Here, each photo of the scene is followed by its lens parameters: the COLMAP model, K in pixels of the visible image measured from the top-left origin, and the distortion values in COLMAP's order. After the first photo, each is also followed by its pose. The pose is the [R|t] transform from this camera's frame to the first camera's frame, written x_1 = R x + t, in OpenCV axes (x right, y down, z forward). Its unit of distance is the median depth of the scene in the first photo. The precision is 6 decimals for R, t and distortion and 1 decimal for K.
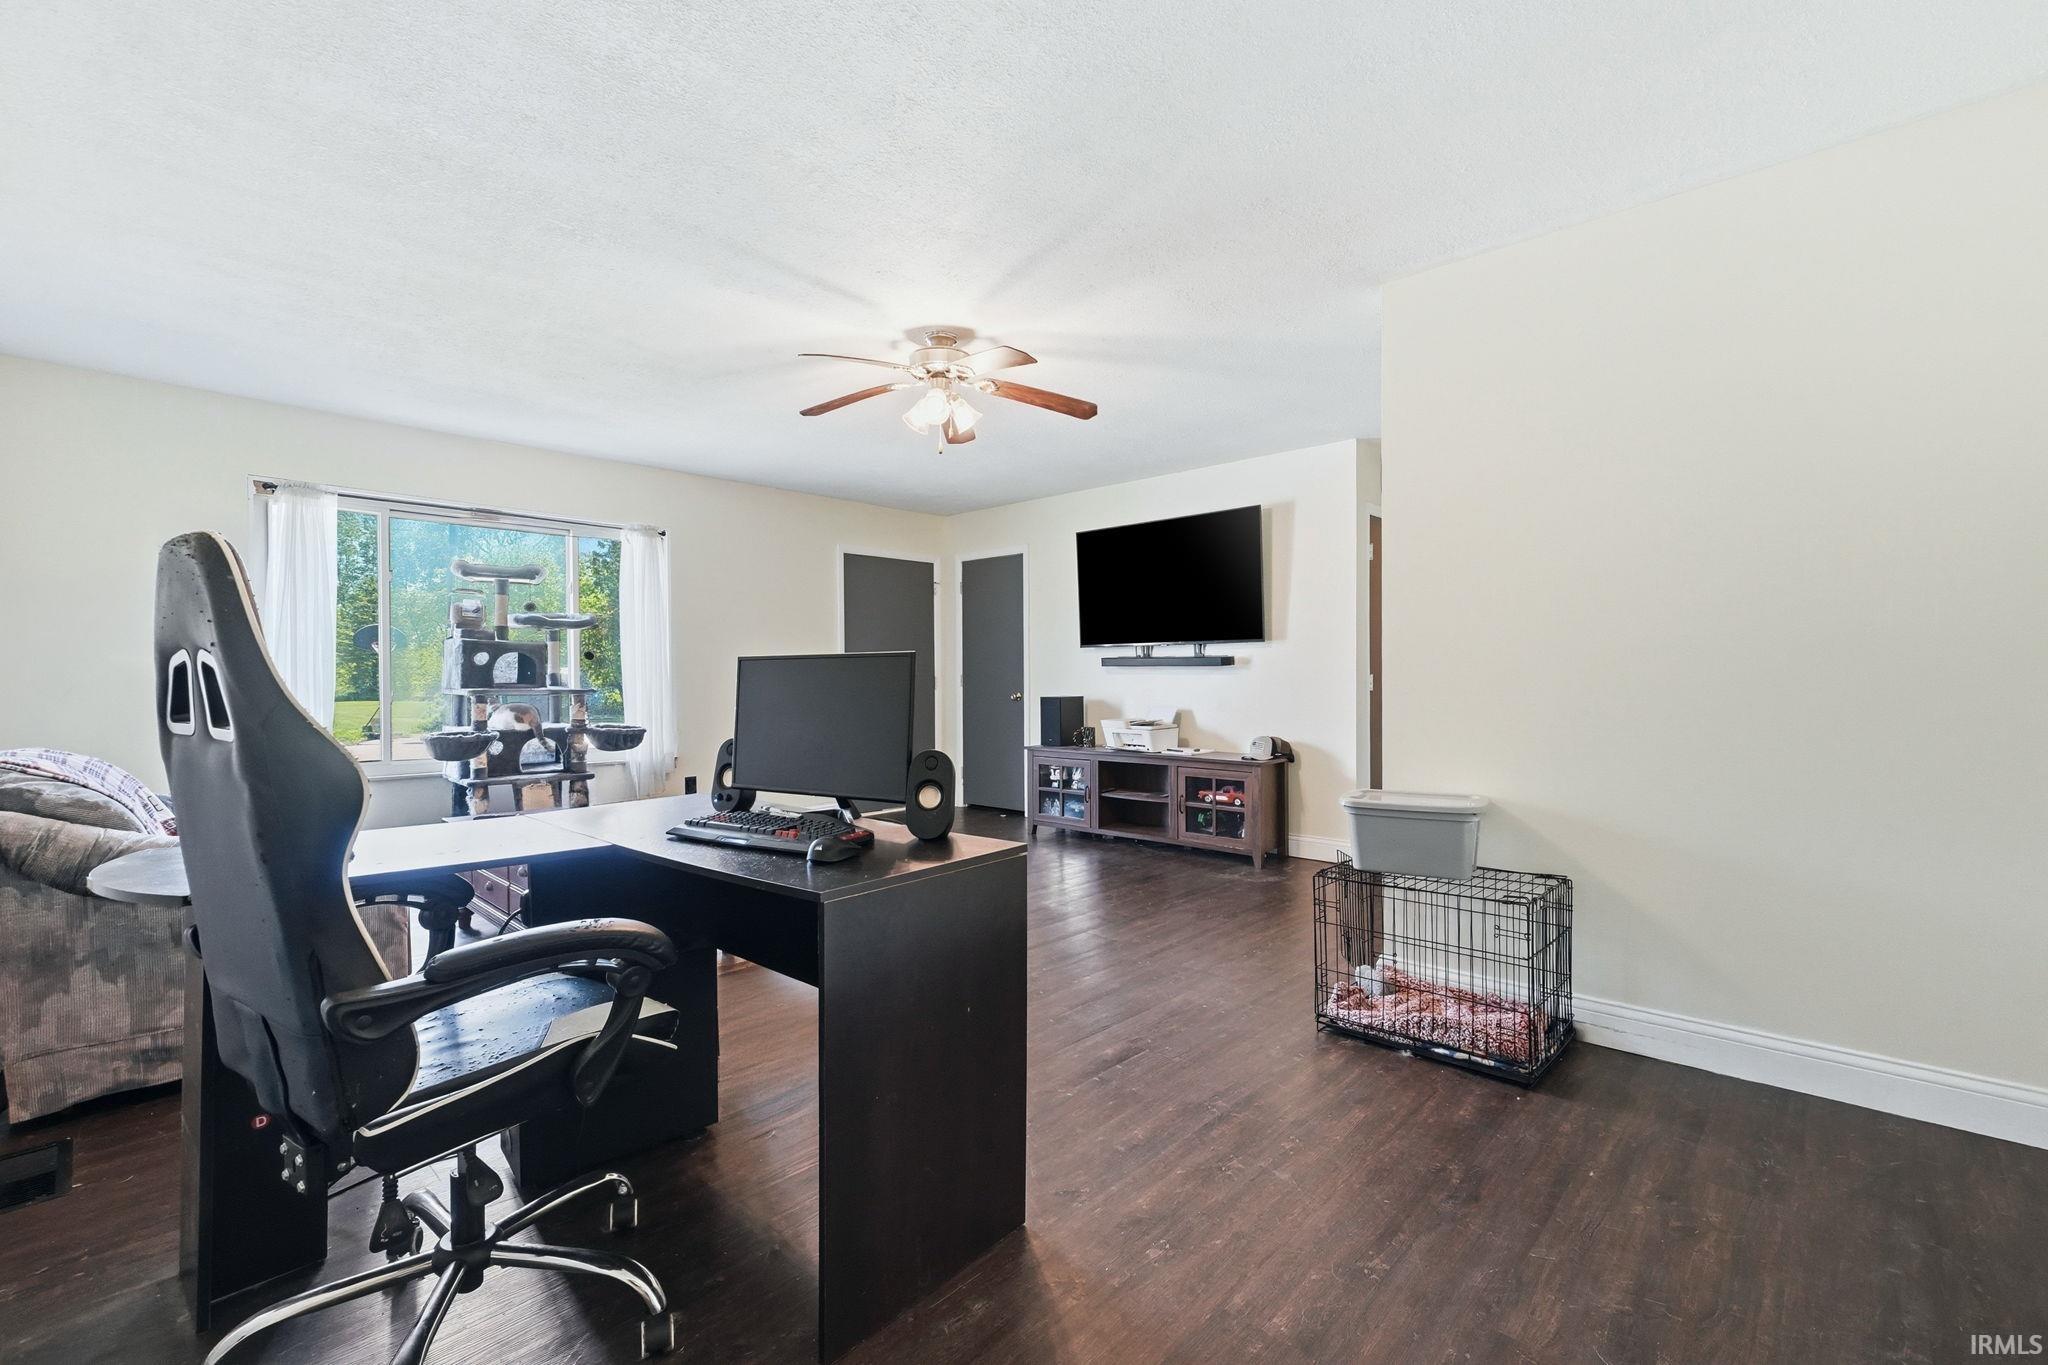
lens RADIAL K [[870.3, 0, 1015.1], [0, 870.3, 661.8], [0, 0, 1]] dist [0.001738, 0.000357]
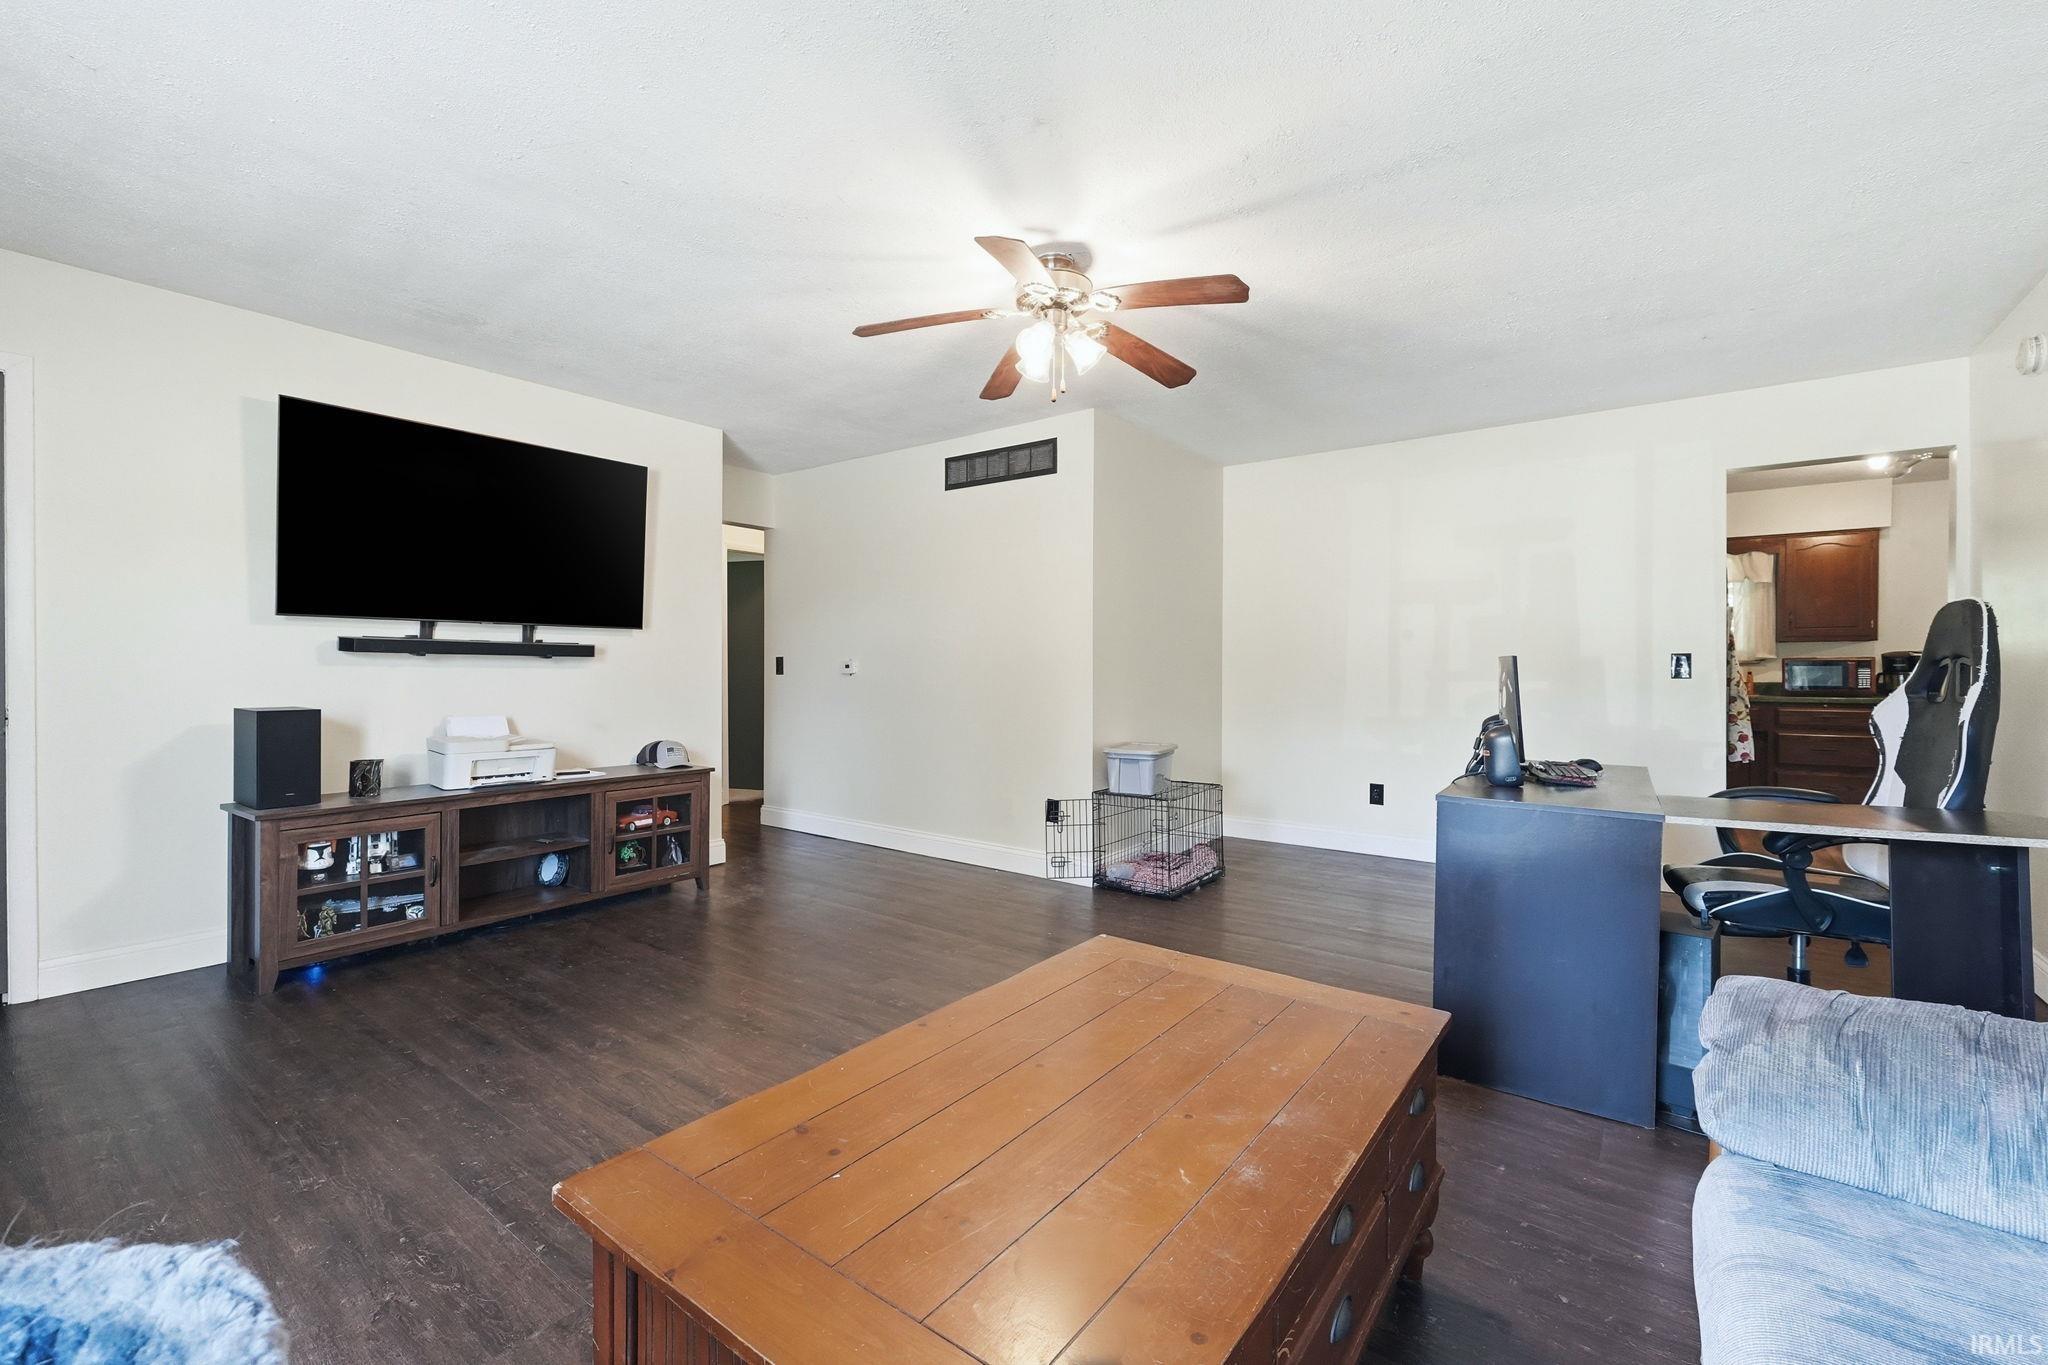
lens RADIAL K [[870.3, 0, 1015.1], [0, 870.3, 661.8], [0, 0, 1]] dist [0.001738, 0.000357]
pose [[-0.097069, 0.005747, 0.995261, -0.546652], [-0.017697, 0.999815, -0.007499, 0.007556], [-0.995120, -0.018341, -0.096949, 0.676637]]
